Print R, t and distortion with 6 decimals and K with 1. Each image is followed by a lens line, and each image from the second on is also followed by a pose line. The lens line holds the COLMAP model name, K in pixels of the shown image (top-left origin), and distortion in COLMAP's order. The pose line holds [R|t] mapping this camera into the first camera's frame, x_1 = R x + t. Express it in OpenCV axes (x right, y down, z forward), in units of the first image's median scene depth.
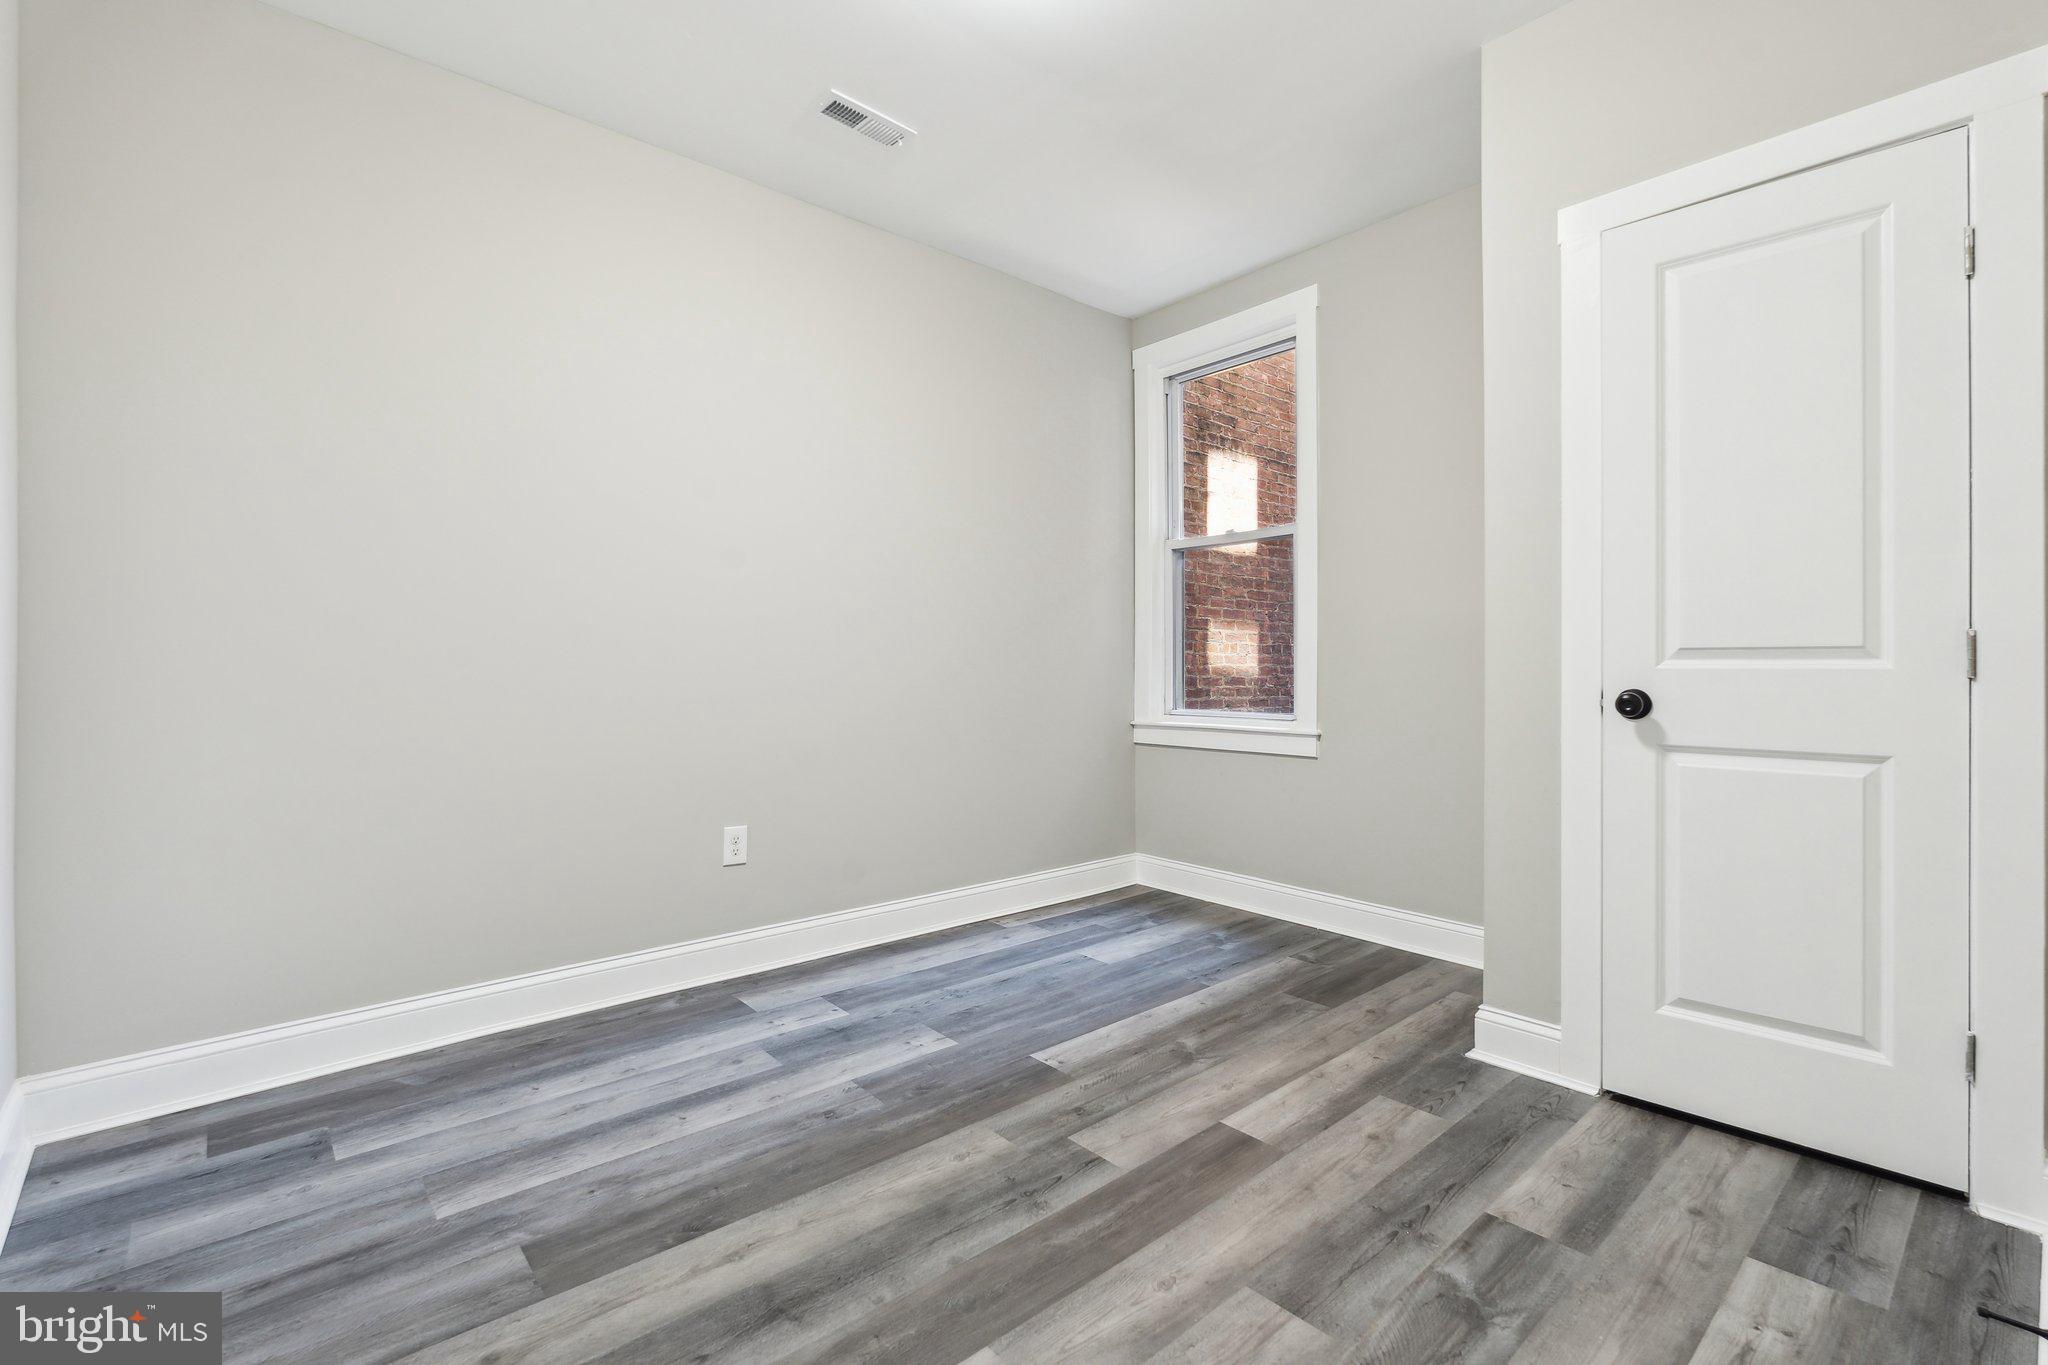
lens RADIAL K [[914.0, 0, 1027.1], [0, 914.0, 673.0], [0, 0, 1]] dist [-0.008141, 0.001272]
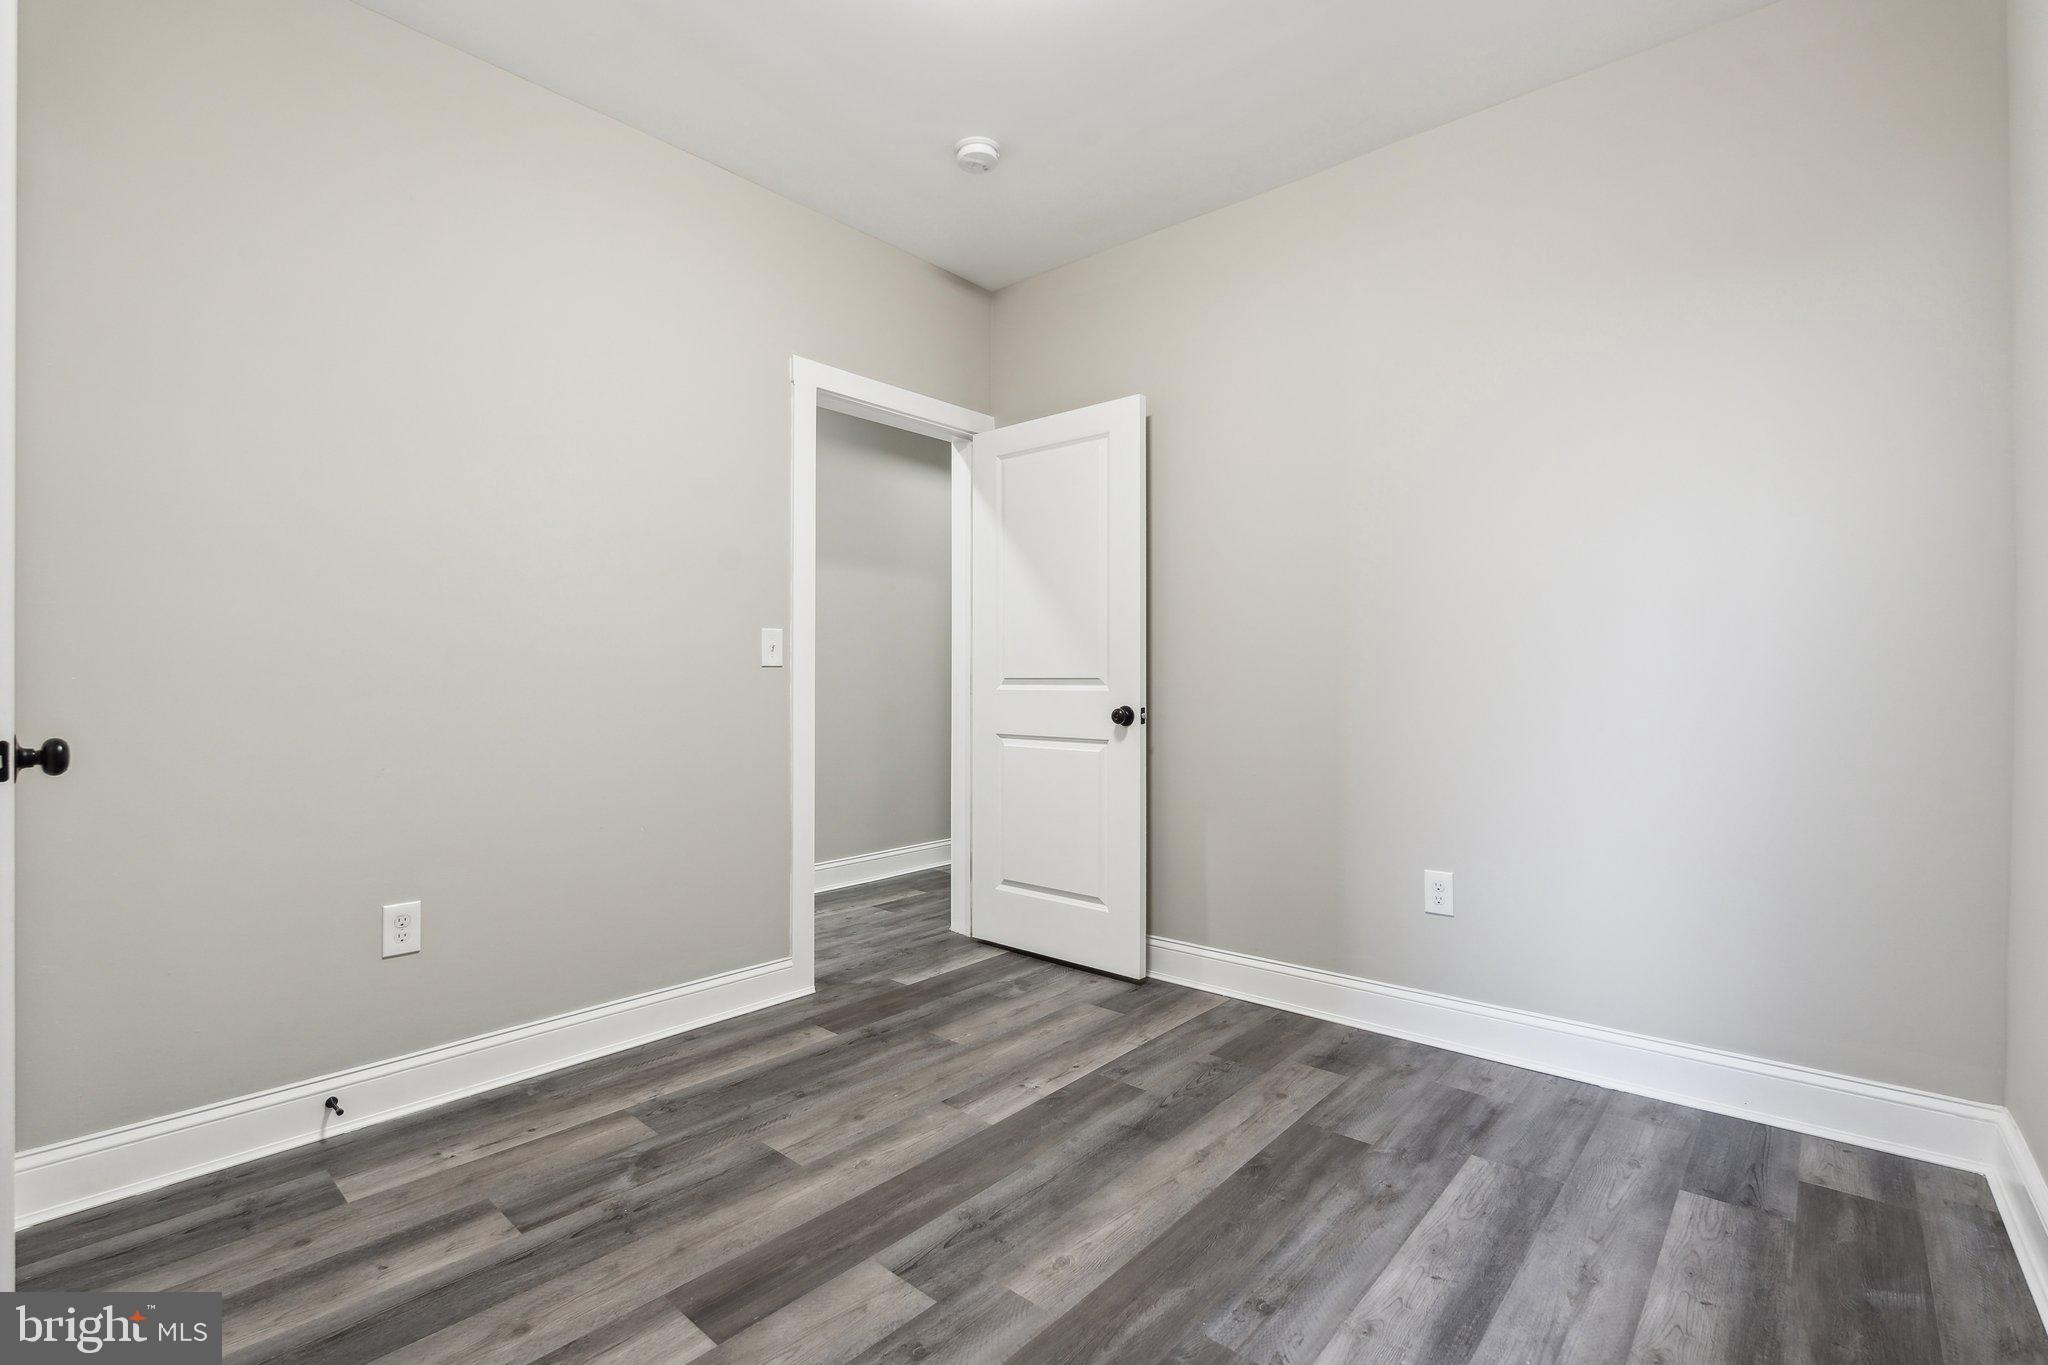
lens RADIAL K [[914.0, 0, 1021.1], [0, 914.0, 675.5], [0, 0, 1]] dist [-0.008141, 0.001272]
pose [[-0.992736, -0.000672, -0.120310, 0.075464], [-0.001445, 0.999979, 0.006341, -0.031204], [0.120303, 0.006469, -0.992716, 2.013474]]
